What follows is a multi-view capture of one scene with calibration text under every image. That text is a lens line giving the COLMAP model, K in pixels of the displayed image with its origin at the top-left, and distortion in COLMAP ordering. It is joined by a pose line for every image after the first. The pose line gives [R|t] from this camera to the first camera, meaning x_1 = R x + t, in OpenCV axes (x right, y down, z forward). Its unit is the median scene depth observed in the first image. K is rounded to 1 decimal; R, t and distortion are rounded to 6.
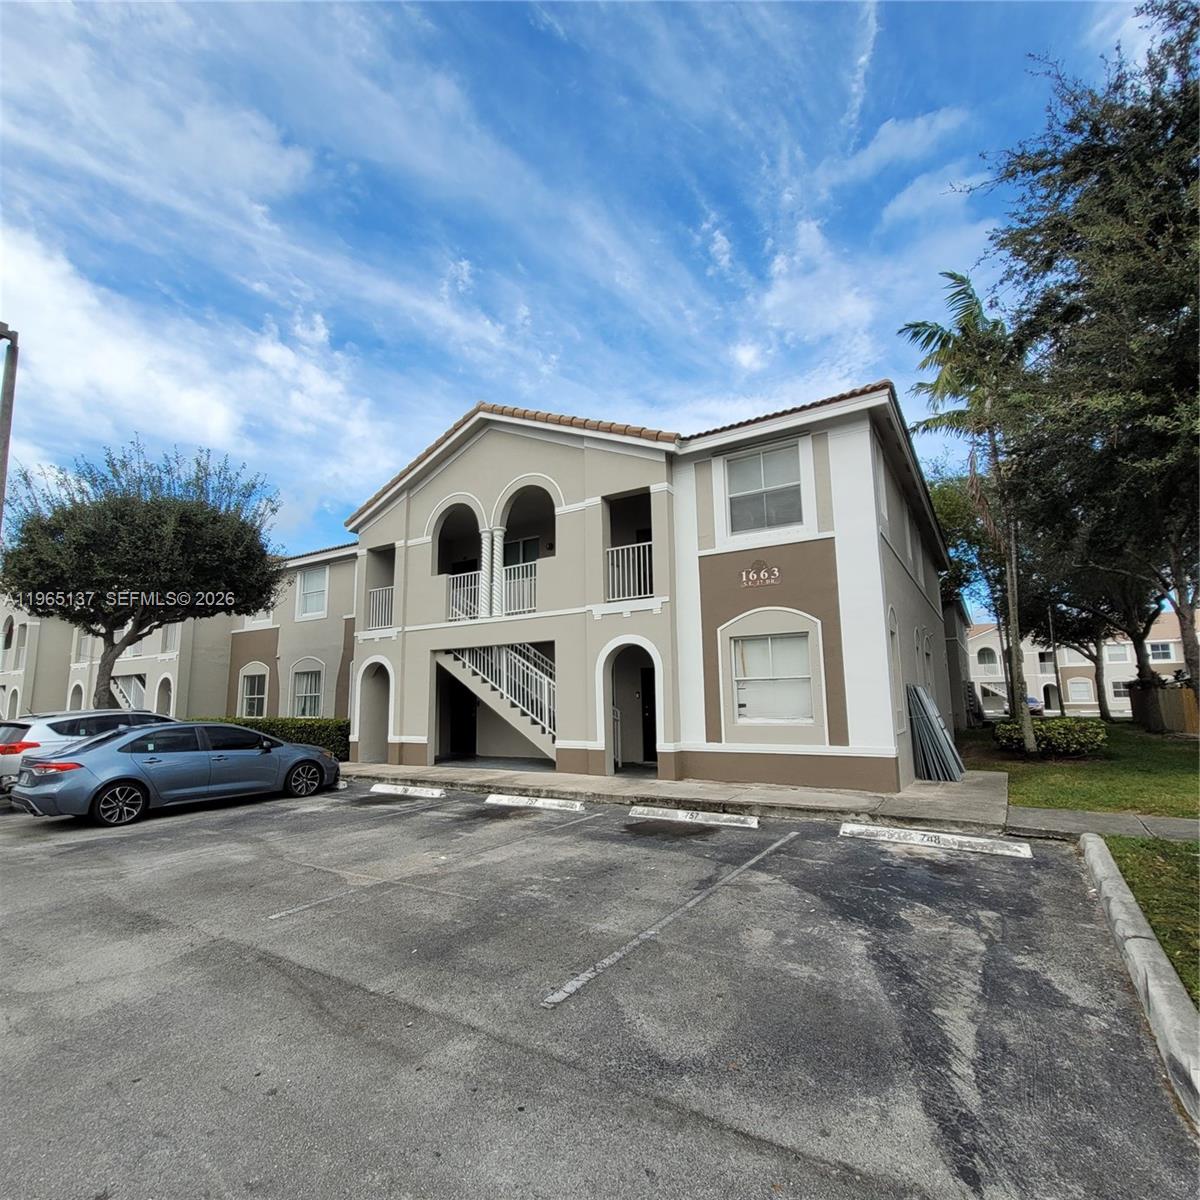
lens RADIAL K [[620.6, 0, 600.0], [0, 620.6, 600.0], [0, 0, 1]] dist [0.041633, -0.009838]
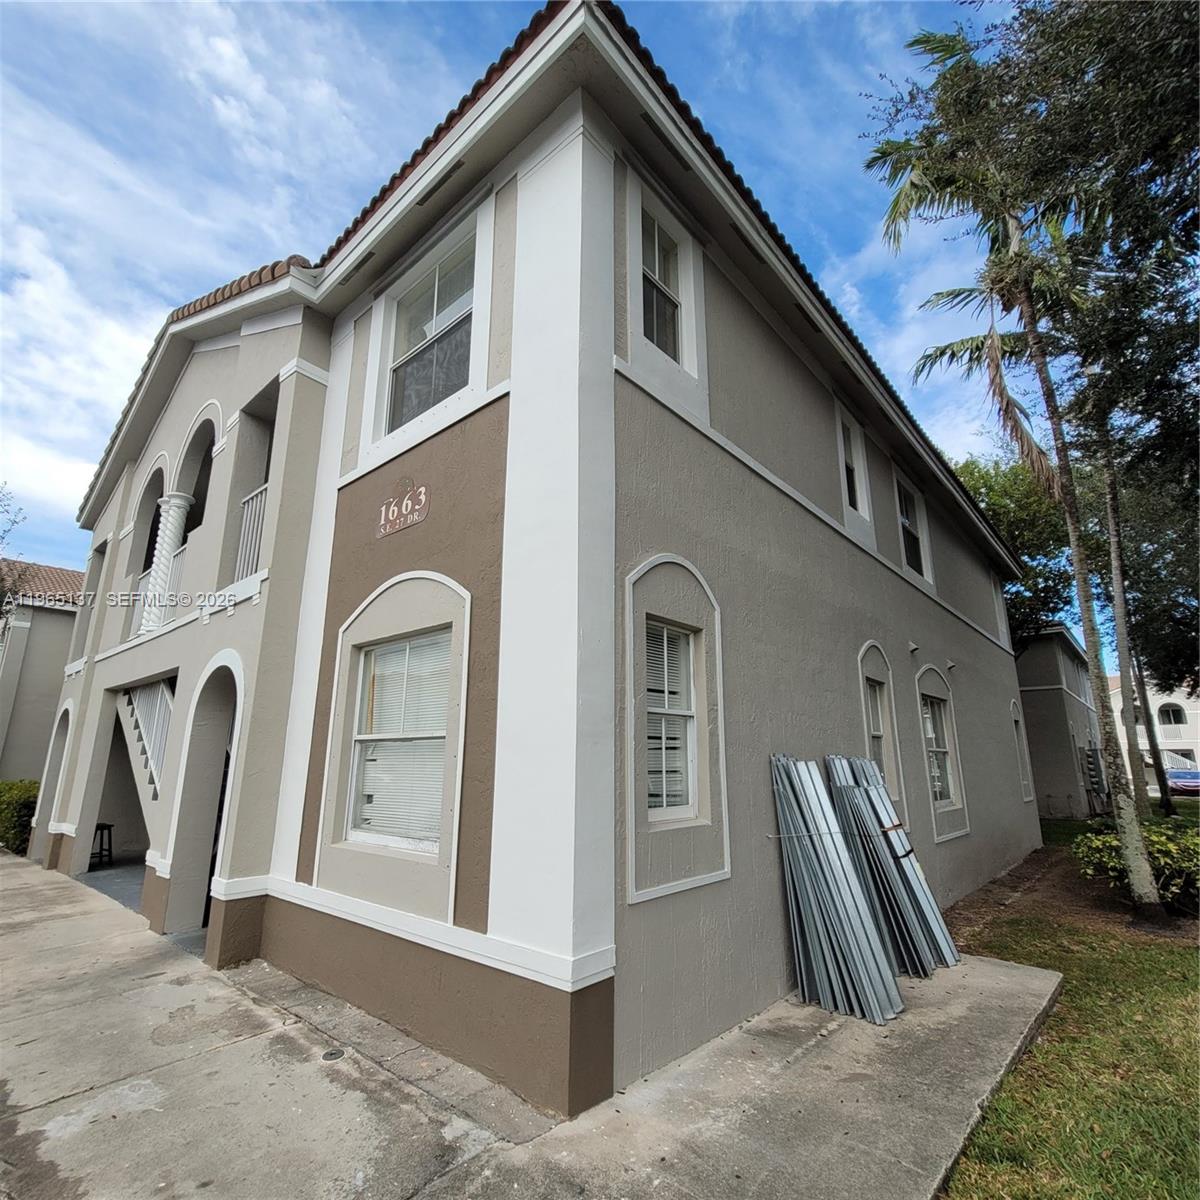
lens RADIAL K [[620.6, 0, 600.0], [0, 620.6, 600.0], [0, 0, 1]] dist [0.041633, -0.009838]
pose [[0.987493, -0.021374, -0.156204, 0.464659], [0.007059, 0.995768, -0.091631, 0.069340], [0.157502, 0.089382, 0.983465, 0.573846]]
